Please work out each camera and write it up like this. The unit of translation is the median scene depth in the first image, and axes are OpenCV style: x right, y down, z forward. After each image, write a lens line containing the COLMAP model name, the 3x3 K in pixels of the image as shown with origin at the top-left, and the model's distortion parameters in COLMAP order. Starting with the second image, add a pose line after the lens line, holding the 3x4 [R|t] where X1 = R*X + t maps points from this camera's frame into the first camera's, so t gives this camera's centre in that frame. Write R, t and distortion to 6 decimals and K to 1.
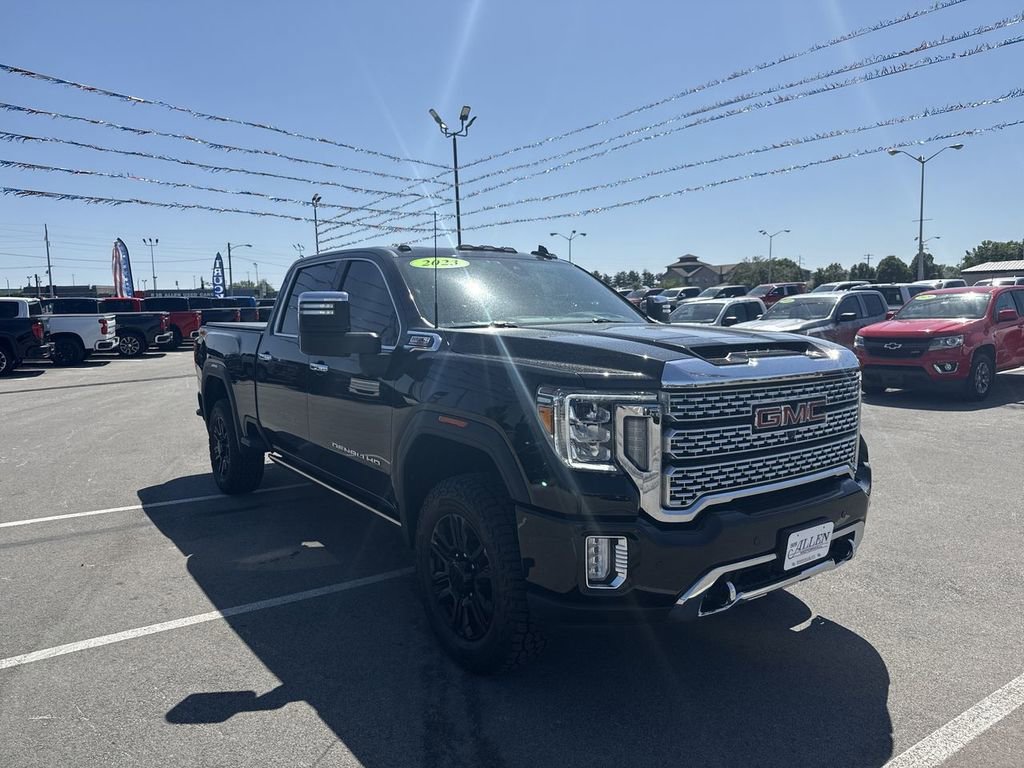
lens RADIAL K [[711.2, 0, 508.9], [0, 711.2, 384.7], [0, 0, 1]] dist [0.080689, -0.109504]
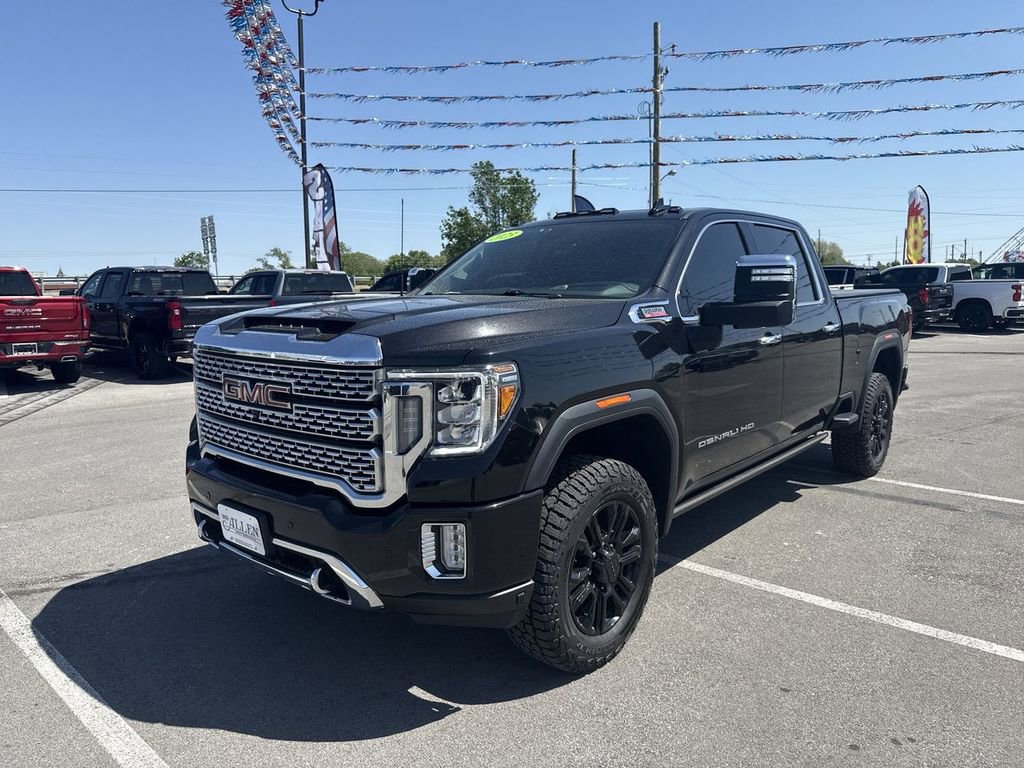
lens RADIAL K [[711.2, 0, 508.9], [0, 711.2, 384.7], [0, 0, 1]] dist [0.080689, -0.109504]
pose [[0.246587, 0.137378, -0.959334, 1.075472], [-0.090029, 0.988868, 0.118466, -0.087575], [0.964930, 0.057155, 0.256210, 0.833584]]
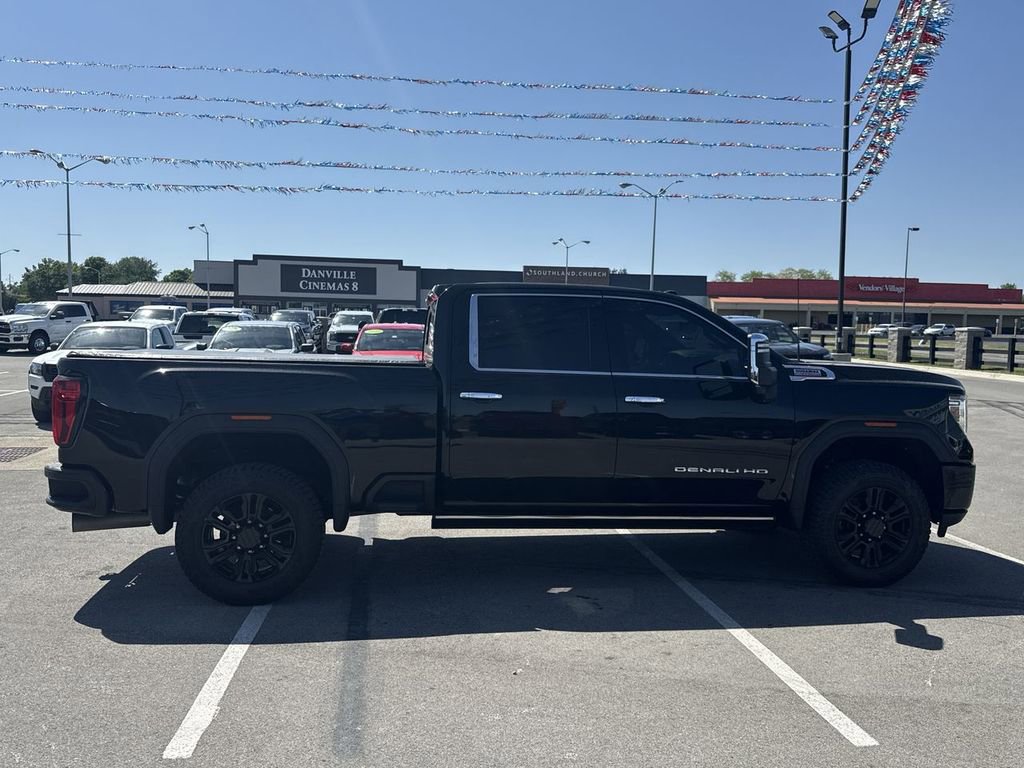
lens RADIAL K [[825.2, 0, 513.6], [0, 825.2, 369.7], [0, 0, 1]] dist [0.109749, -0.191039]
pose [[0.467559, -0.011612, 0.883886, -1.692354], [0.064040, 0.997731, -0.020768, -0.065717], [-0.881639, 0.066314, 0.467242, 0.697451]]
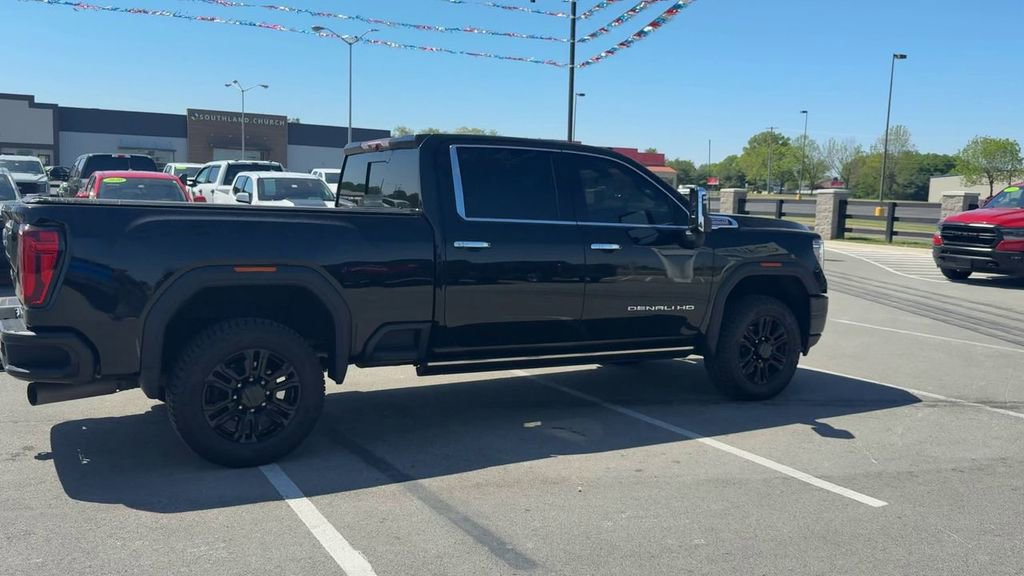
lens RADIAL K [[855.8, 0, 510.9], [0, 855.8, 272.2], [0, 0, 1]] dist [0.128440, -0.241612]
pose [[0.108818, -0.065461, 0.991904, -1.965661], [0.070776, 0.995807, 0.057954, -0.088287], [-0.991539, 0.063896, 0.112995, 1.170165]]
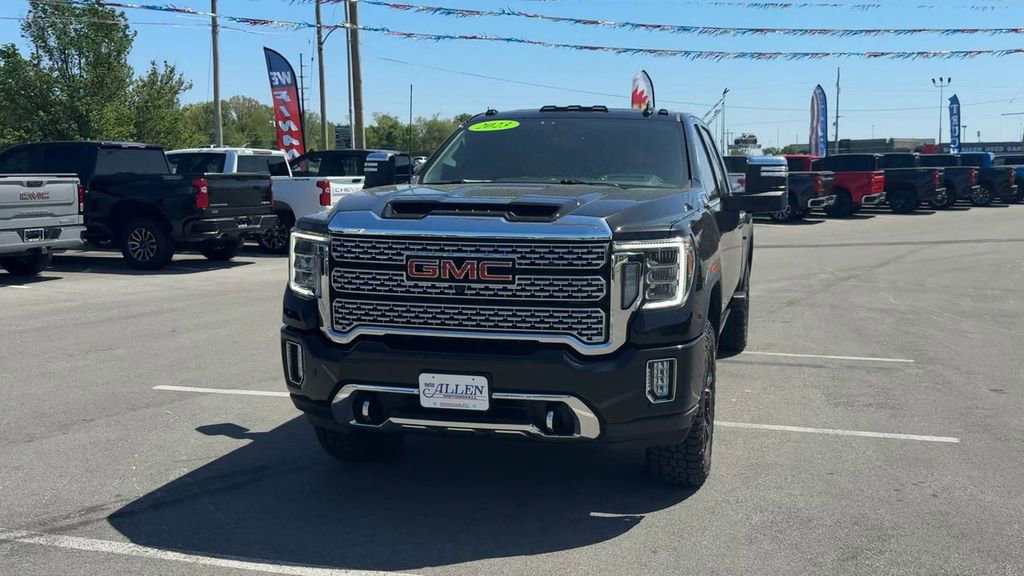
lens RADIAL K [[952.3, 0, 588.2], [0, 952.3, 283.4], [0, 0, 1]] dist [0.155874, -0.297403]
pose [[0.681939, 0.097780, -0.724843, 1.205609], [-0.087795, 0.994801, 0.051598, -0.022514], [0.726121, 0.028451, 0.686979, 0.121792]]
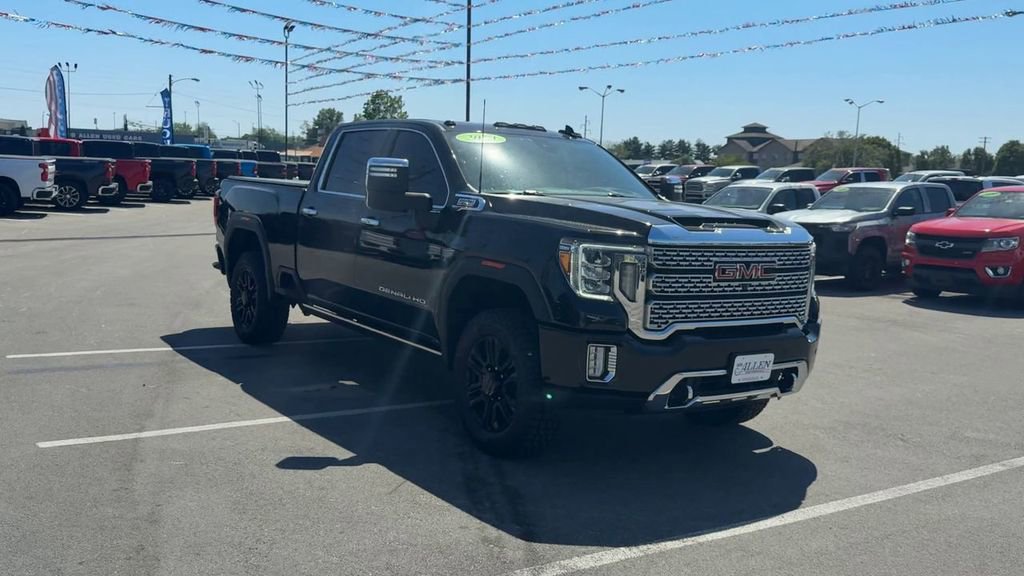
lens RADIAL K [[923.9, 0, 514.0], [0, 923.9, 253.5], [0, 0, 1]] dist [0.075272, -0.001881]
pose [[0.998245, 0.059186, -0.002104, -0.031865], [-0.059220, 0.997917, -0.025588, 0.060646], [0.000585, 0.025668, 0.999670, -0.580317]]
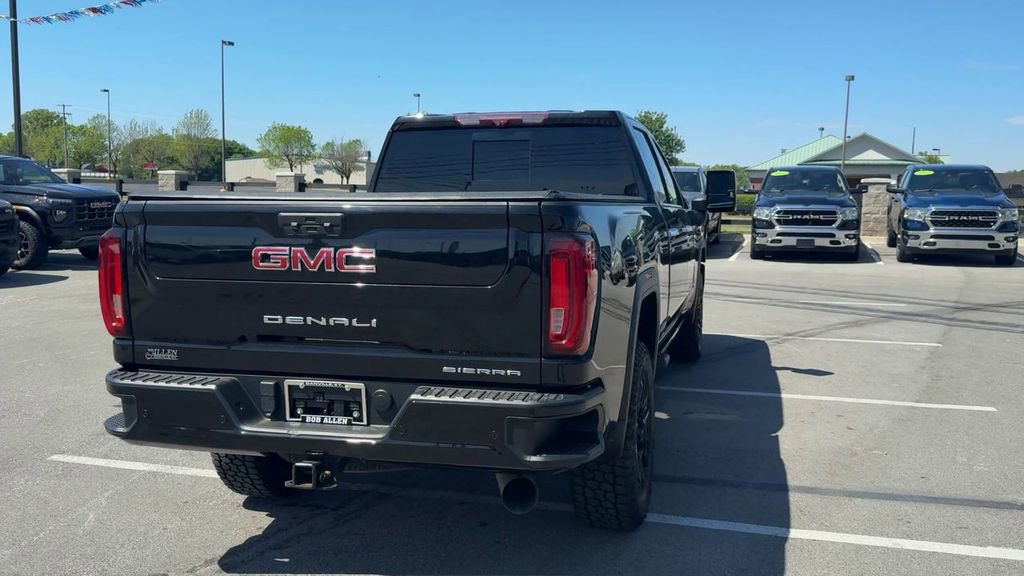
lens RADIAL K [[855.8, 0, 510.9], [0, 855.8, 272.2], [0, 0, 1]] dist [0.128440, -0.241612]
pose [[-0.611949, -0.059703, 0.788640, -1.416358], [0.082947, 0.986803, 0.139068, -0.200690], [-0.786536, 0.150518, -0.598921, 2.444629]]
